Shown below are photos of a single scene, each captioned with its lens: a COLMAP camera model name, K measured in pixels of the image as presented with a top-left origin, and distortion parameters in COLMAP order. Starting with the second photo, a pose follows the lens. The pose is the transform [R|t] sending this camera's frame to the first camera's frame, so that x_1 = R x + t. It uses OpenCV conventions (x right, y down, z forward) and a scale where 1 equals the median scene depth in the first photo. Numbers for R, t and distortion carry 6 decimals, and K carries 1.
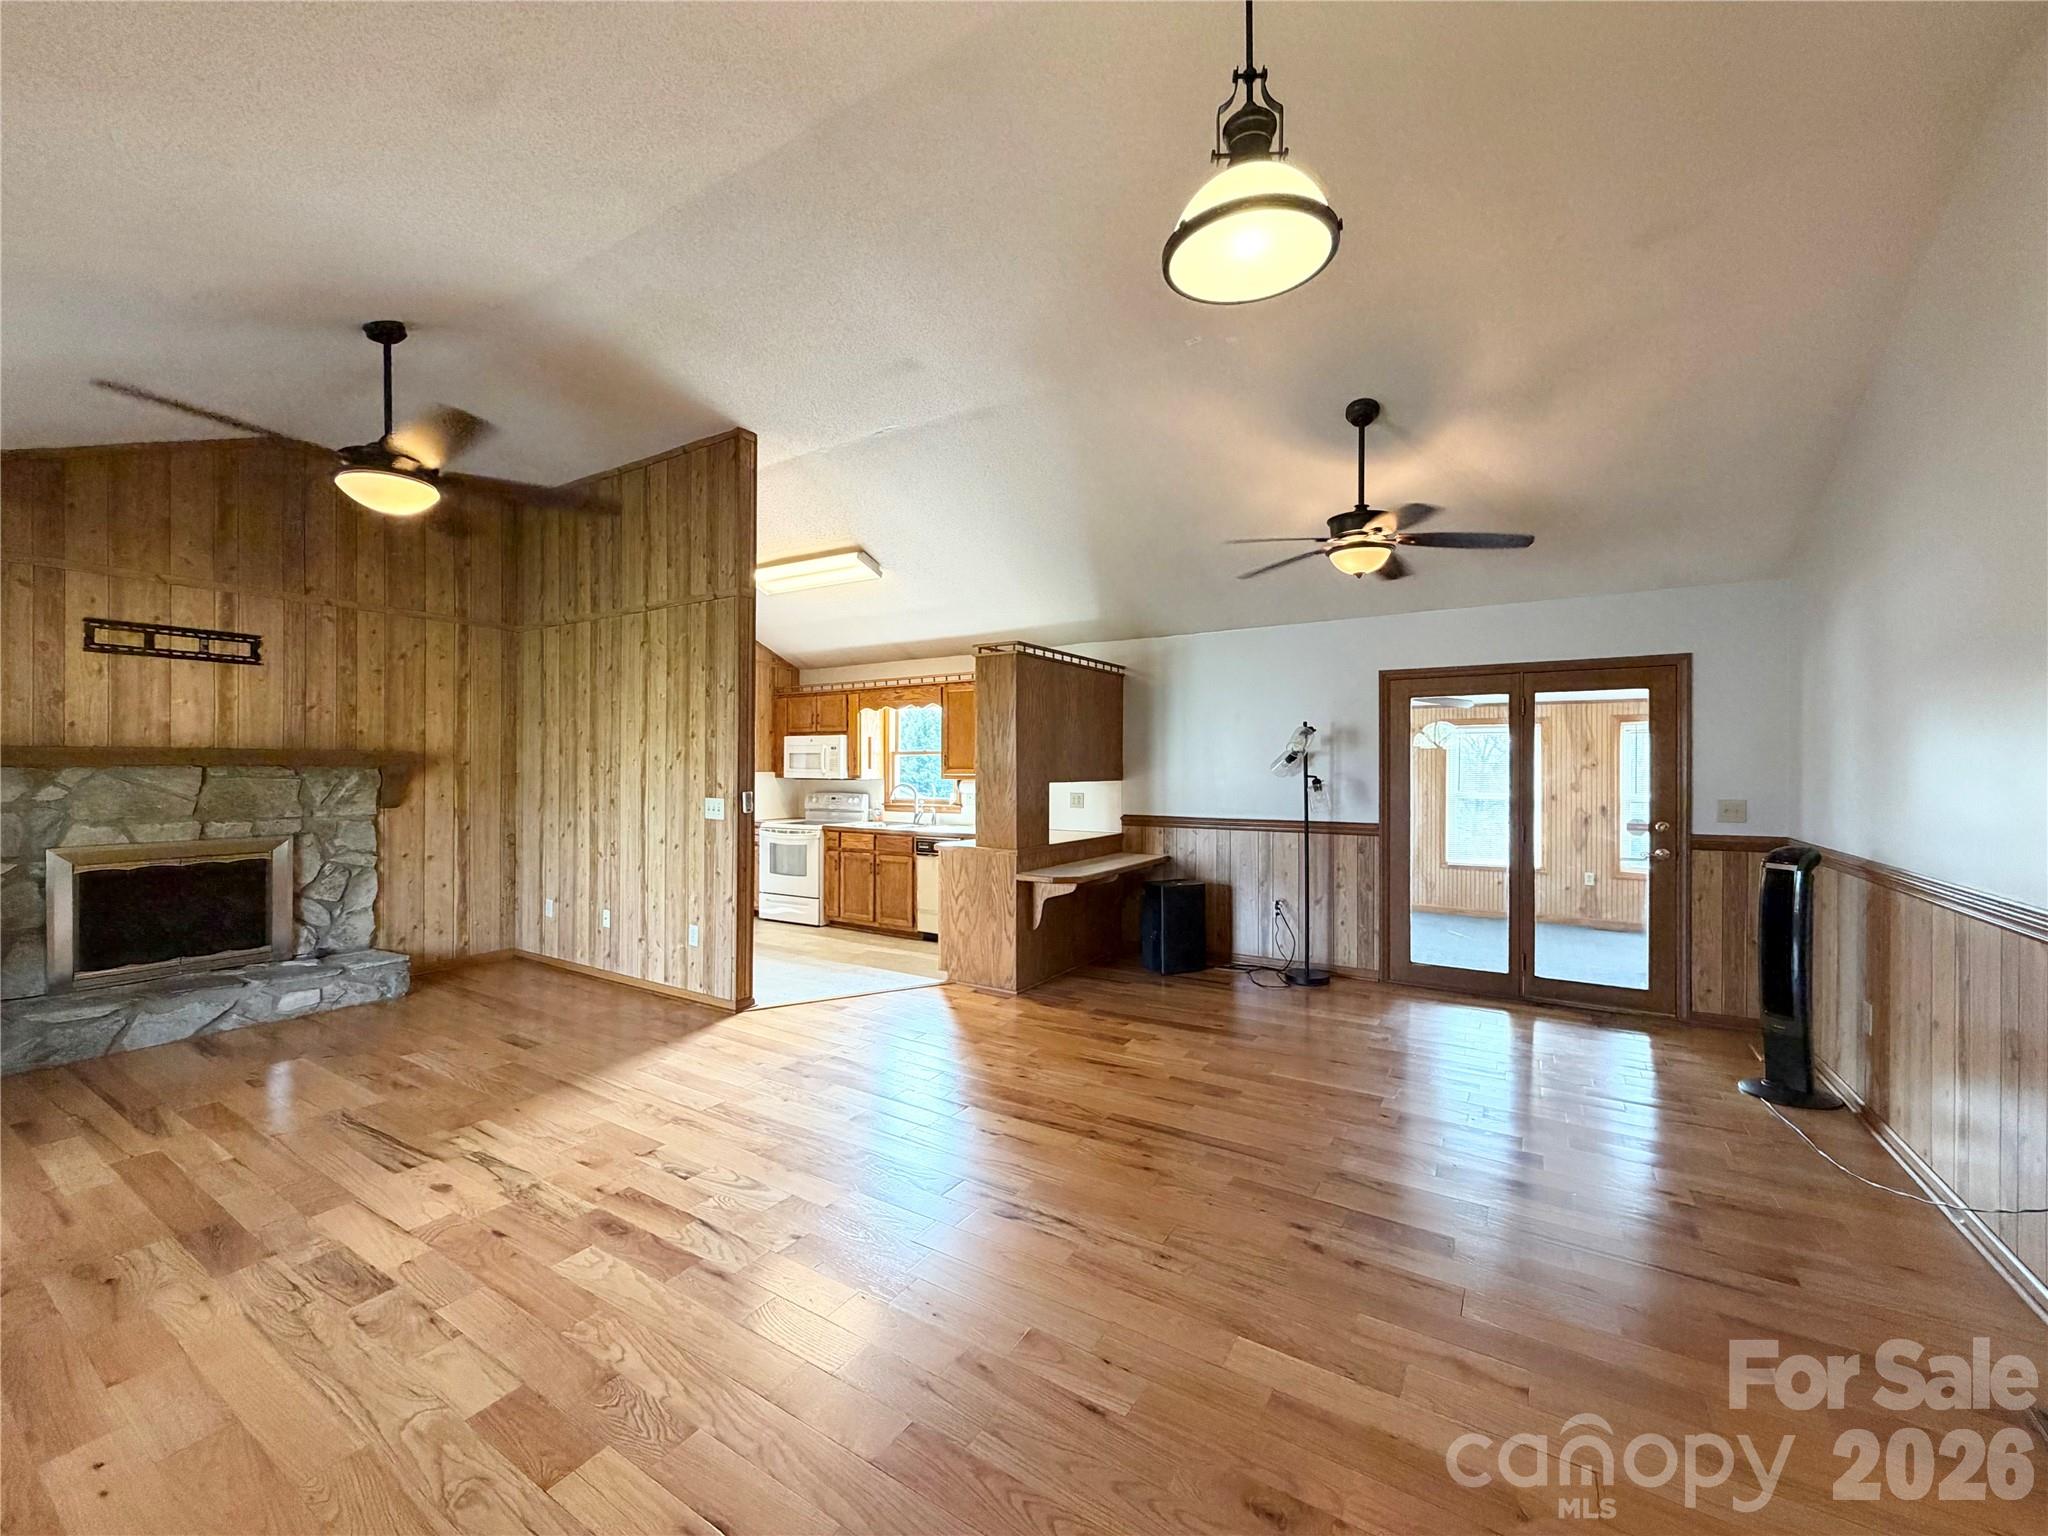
lens RADIAL K [[816.4, 0, 1024.2], [0, 816.4, 768.6], [0, 0, 1]] dist [-0.000976, 0.000004]
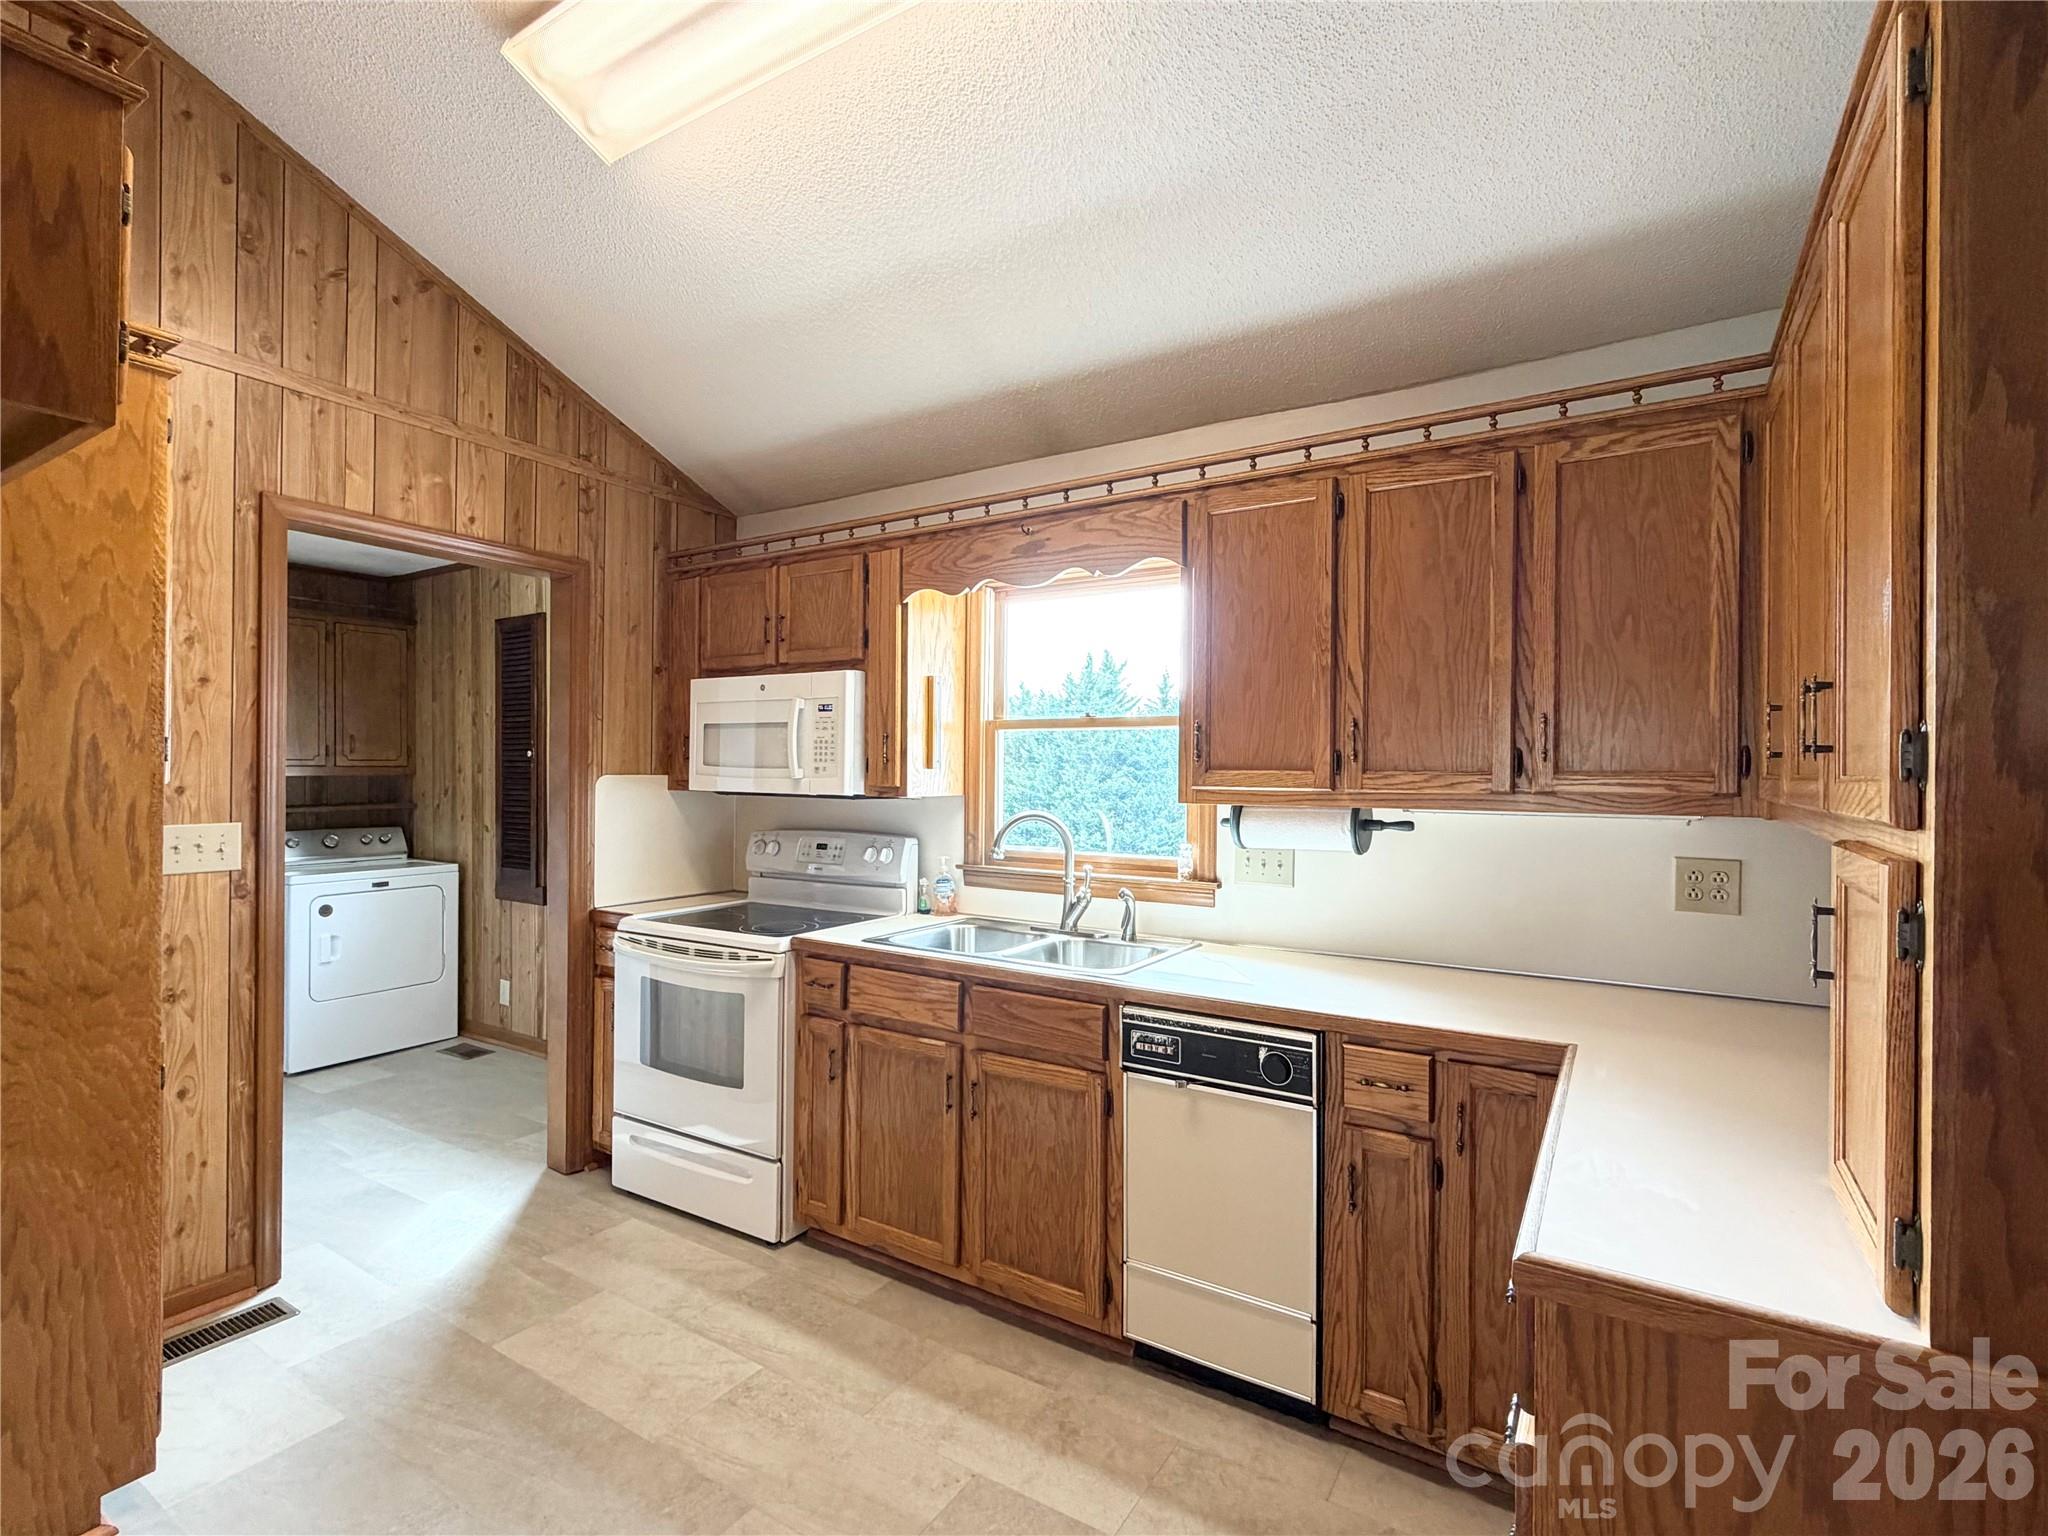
lens RADIAL K [[956.8, 0, 1024.0], [0, 956.8, 775.4], [0, 0, 1]] dist [-0.002840, -0.000303]
pose [[0.999958, 0.007429, -0.005324, -0.149296], [-0.007409, 0.999965, 0.003804, 0.001612], [0.005352, -0.003764, 0.999979, 0.603405]]
